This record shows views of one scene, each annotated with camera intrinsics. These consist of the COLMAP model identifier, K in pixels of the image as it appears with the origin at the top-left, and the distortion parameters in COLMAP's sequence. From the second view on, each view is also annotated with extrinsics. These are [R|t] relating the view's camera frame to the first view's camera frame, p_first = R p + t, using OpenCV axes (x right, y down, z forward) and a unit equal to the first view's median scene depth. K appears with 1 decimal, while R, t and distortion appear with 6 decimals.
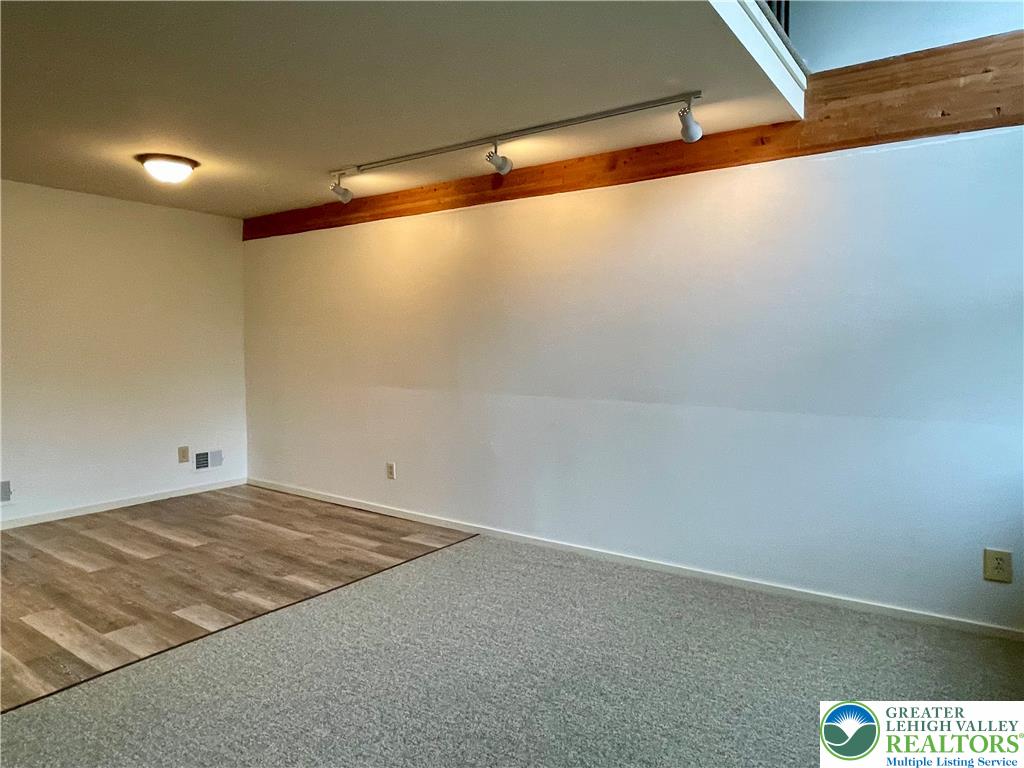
lens RADIAL K [[662.8, 0, 511.2], [0, 662.8, 346.9], [0, 0, 1]] dist [-0.001386, -0.001698]
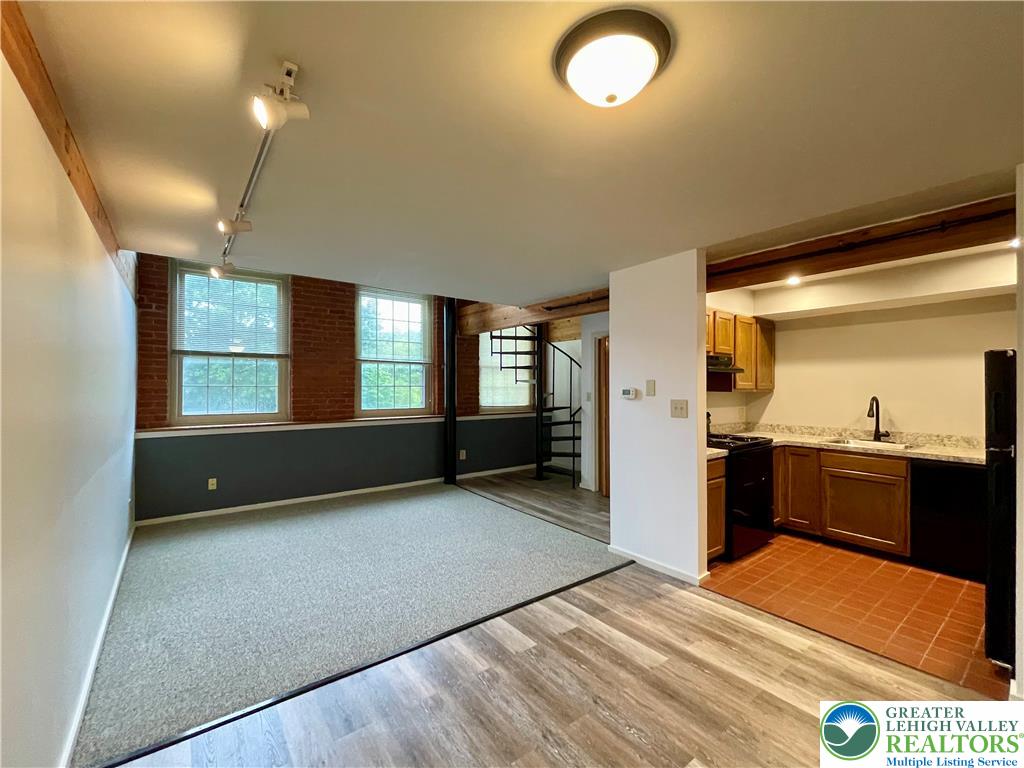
lens RADIAL K [[435.3, 0, 512.0], [0, 435.3, 384.0], [0, 0, 1]] dist [-0.000525, 0.000140]
pose [[-0.956133, -0.005119, 0.292889, -0.649953], [-0.005173, 0.999986, 0.000590, -0.044494], [-0.292888, -0.000951, -0.956146, 1.635210]]
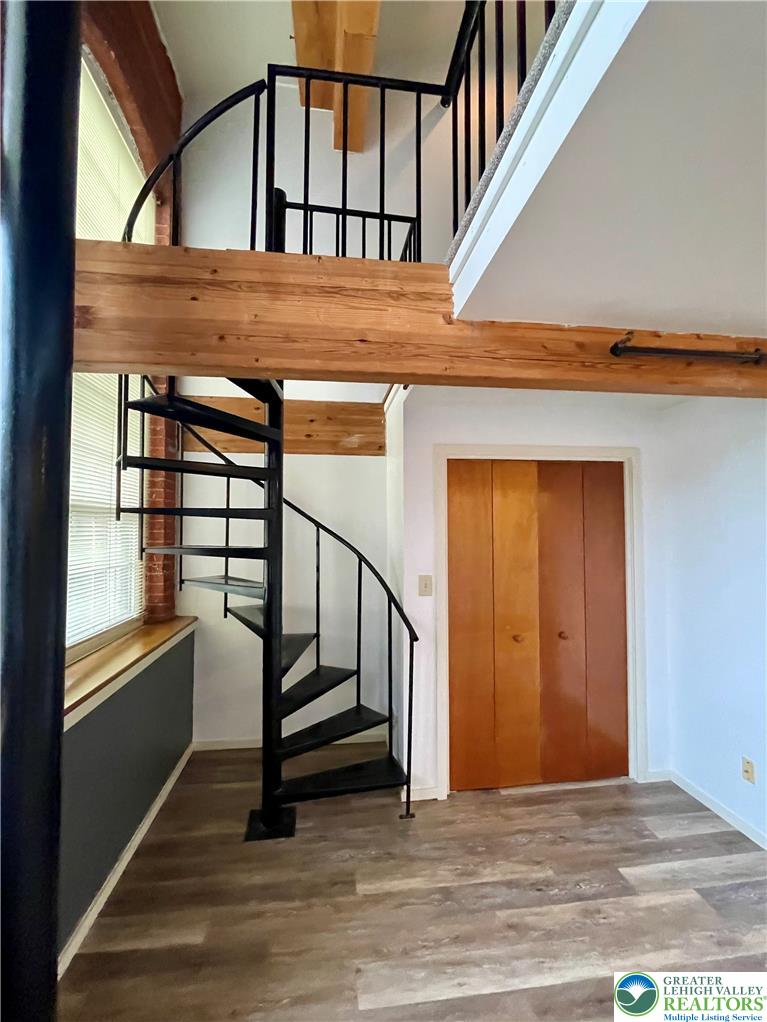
lens RADIAL K [[434.4, 0, 383.5], [0, 434.4, 511.0], [0, 0, 1]] dist [-0.000525, 0.000140]
pose [[-0.732189, -0.027586, -0.680543, 0.157635], [-0.003616, 0.999323, -0.036618, -0.098257], [0.681092, -0.024351, -0.731793, 0.391735]]
